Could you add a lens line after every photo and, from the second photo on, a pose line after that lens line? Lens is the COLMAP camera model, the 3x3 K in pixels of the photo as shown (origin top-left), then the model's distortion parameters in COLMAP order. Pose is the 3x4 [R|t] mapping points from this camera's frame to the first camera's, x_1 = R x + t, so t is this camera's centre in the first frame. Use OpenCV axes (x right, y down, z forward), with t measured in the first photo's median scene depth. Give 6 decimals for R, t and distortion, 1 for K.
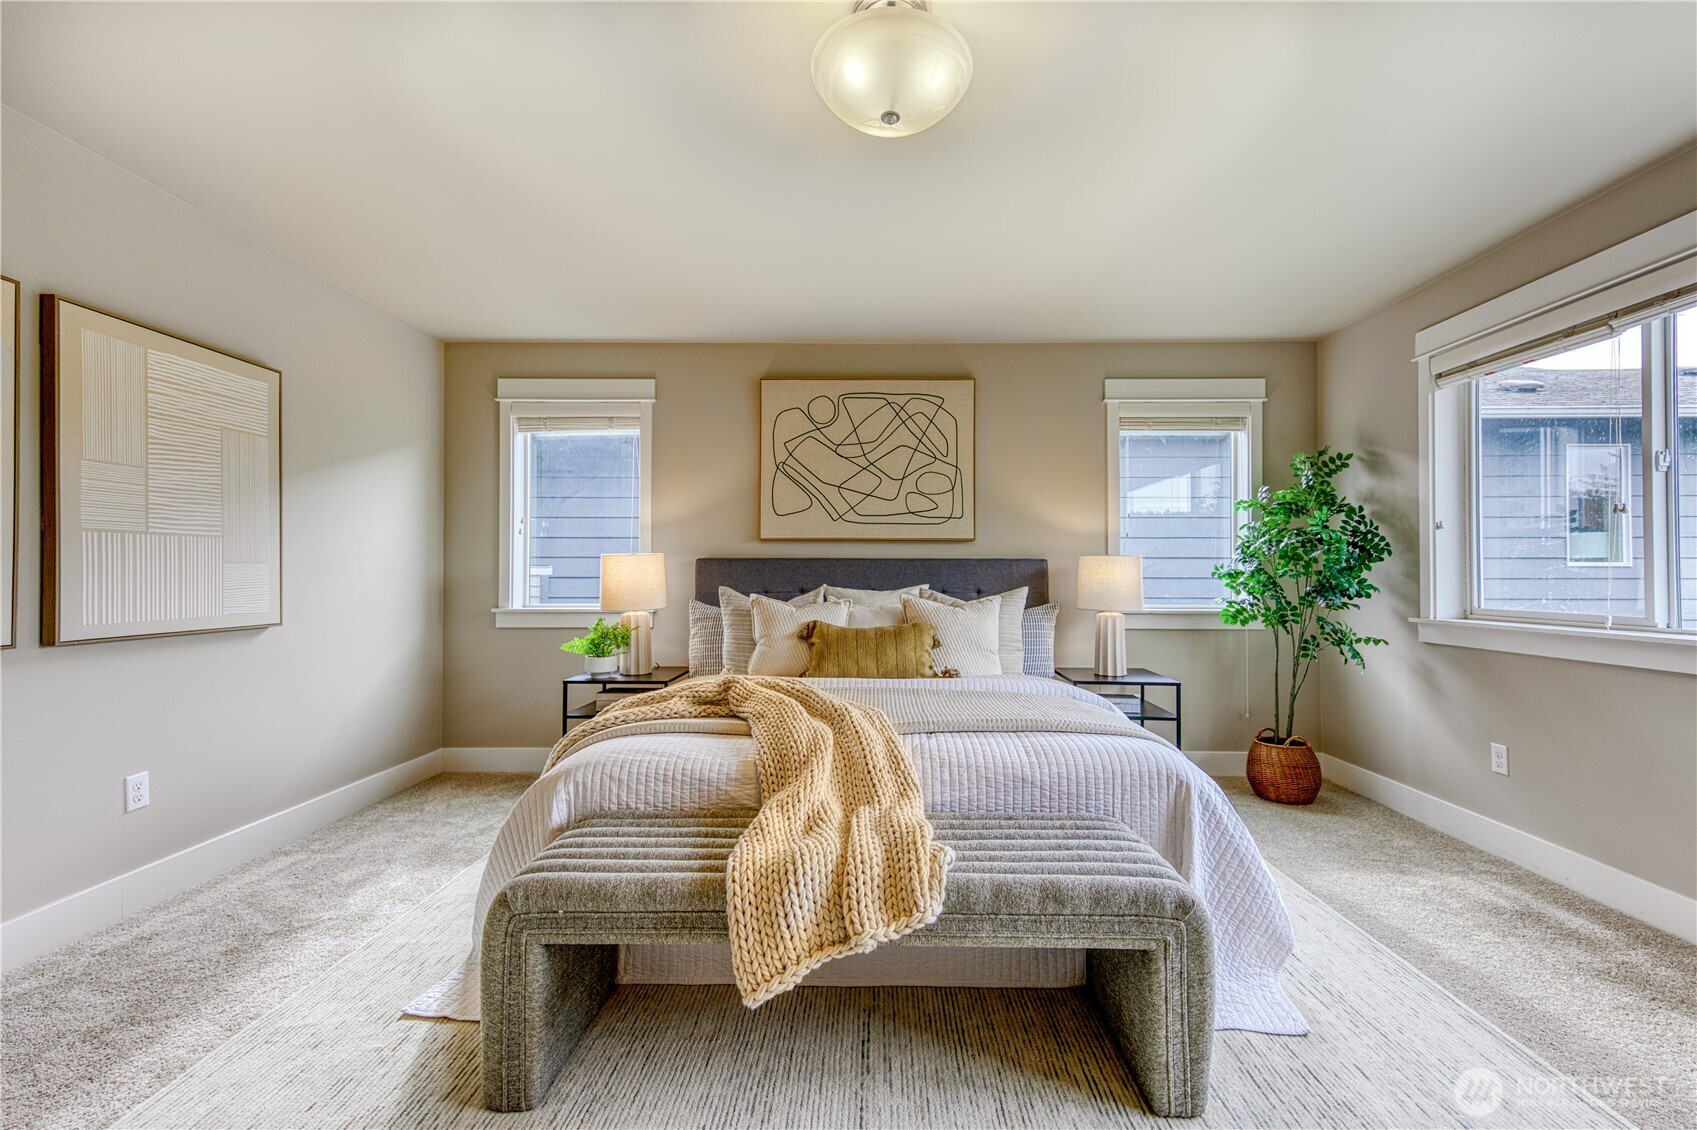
lens RADIAL K [[689.6, 0, 858.1], [0, 689.6, 565.2], [0, 0, 1]] dist [0.017925, 0.000165]
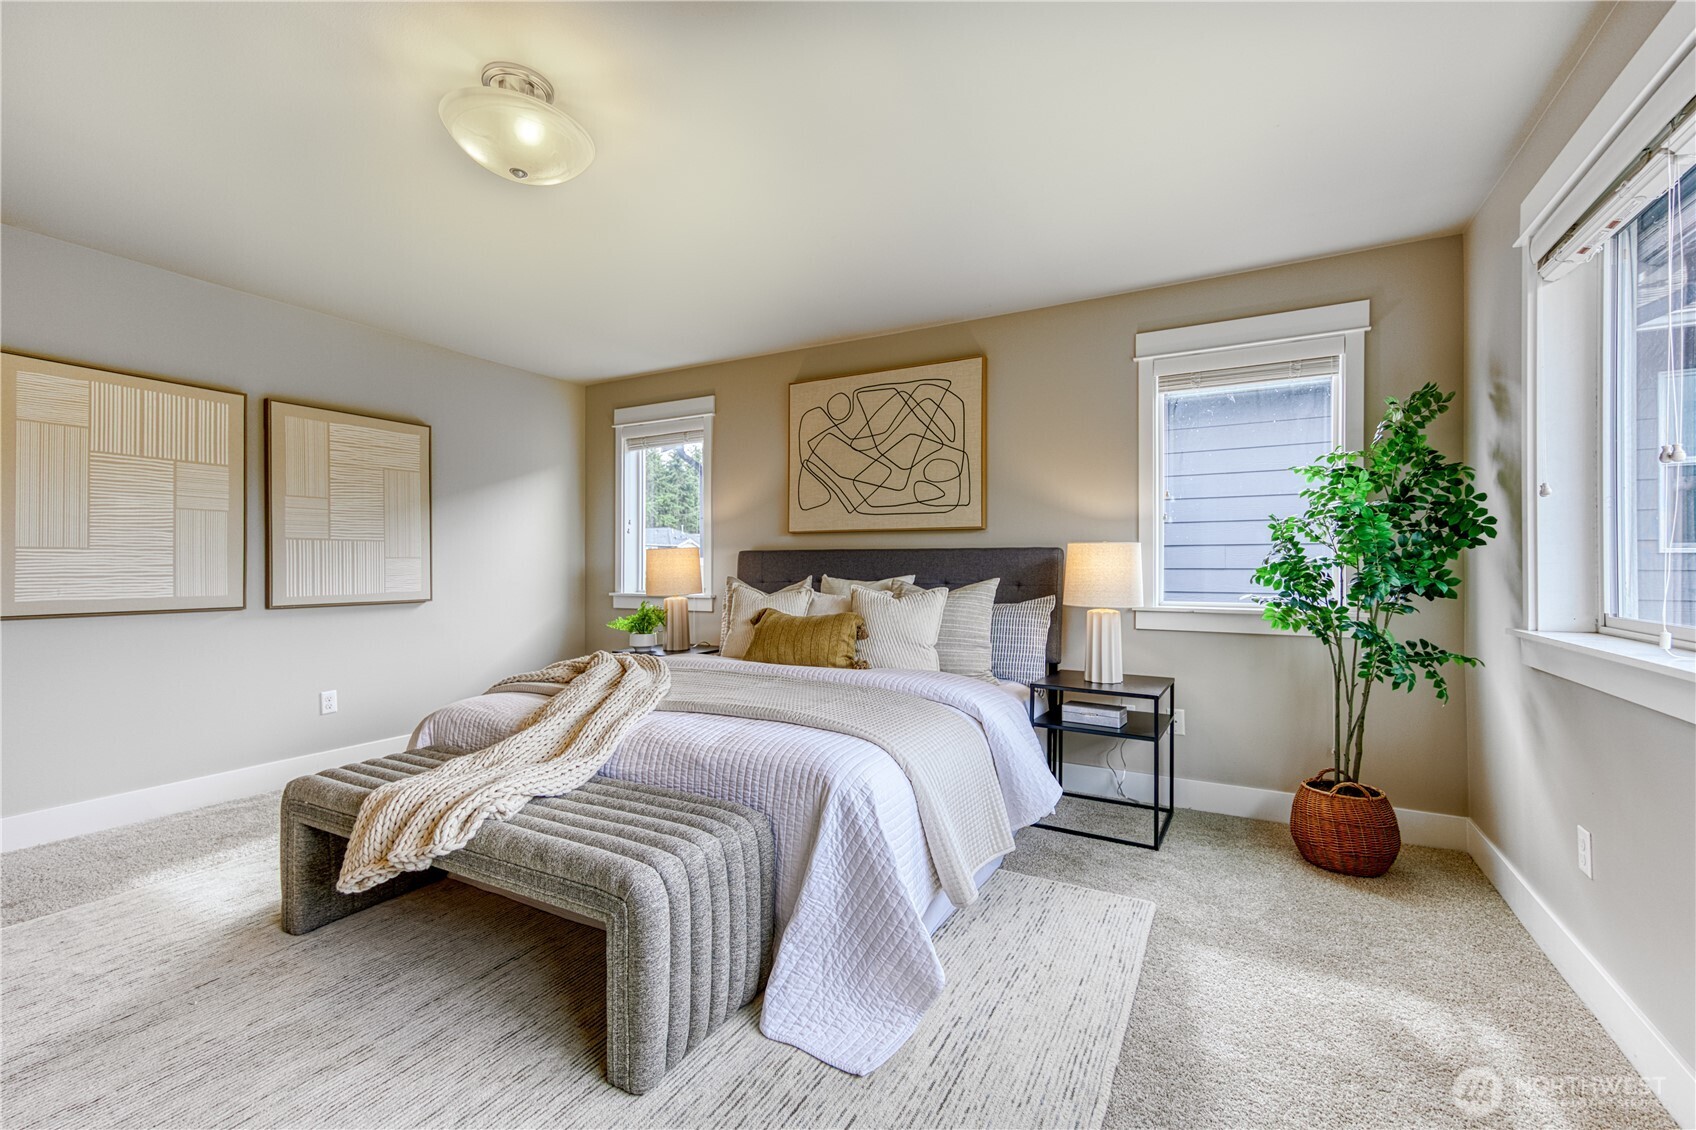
lens RADIAL K [[689.2, 0, 858.9], [0, 689.2, 562.6], [0, 0, 1]] dist [0.017925, 0.000165]
pose [[0.888844, -0.003055, -0.458200, 0.503286], [0.007815, 0.999933, 0.008493, 0.000866], [0.458143, -0.011130, 0.888809, 0.100830]]
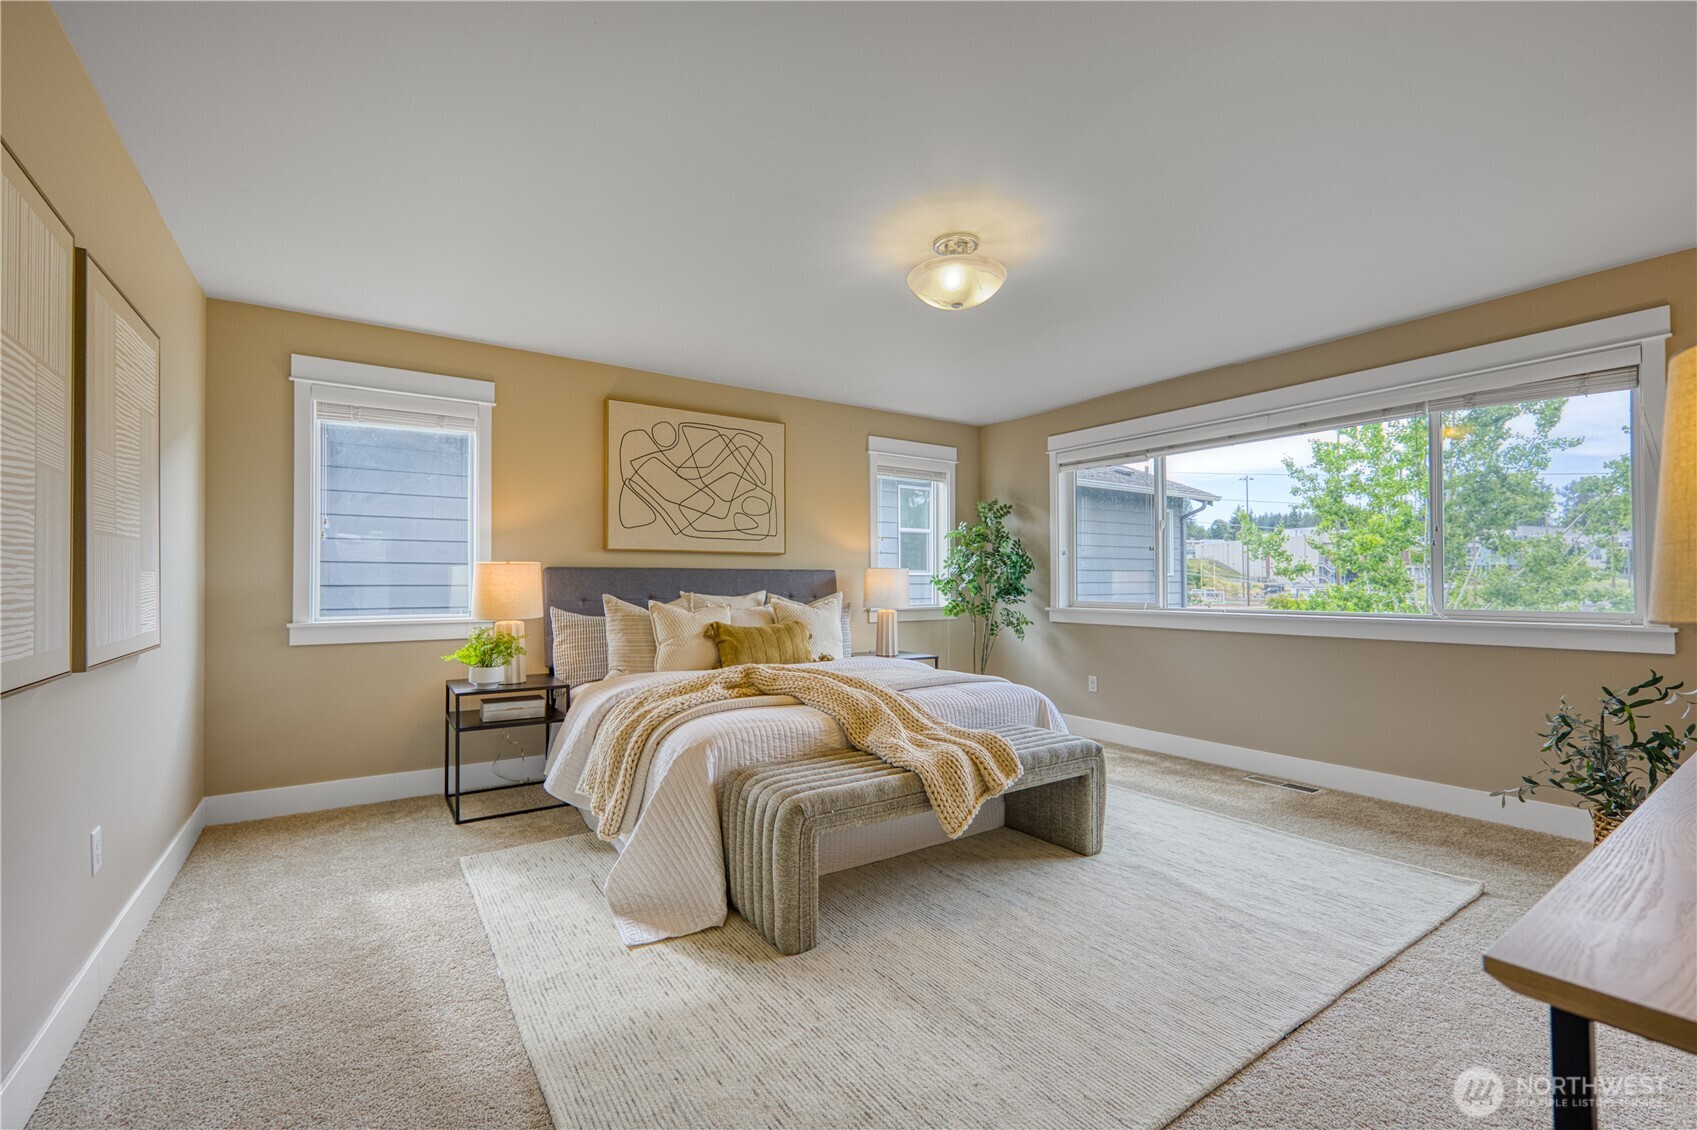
lens RADIAL K [[689.6, 0, 840.2], [0, 689.6, 577.0], [0, 0, 1]] dist [0.017925, 0.000165]
pose [[0.834567, 0.001240, 0.550905, -0.481123], [-0.007329, 0.999934, 0.008852, -0.008078], [-0.550857, -0.011425, 0.834521, -0.096855]]
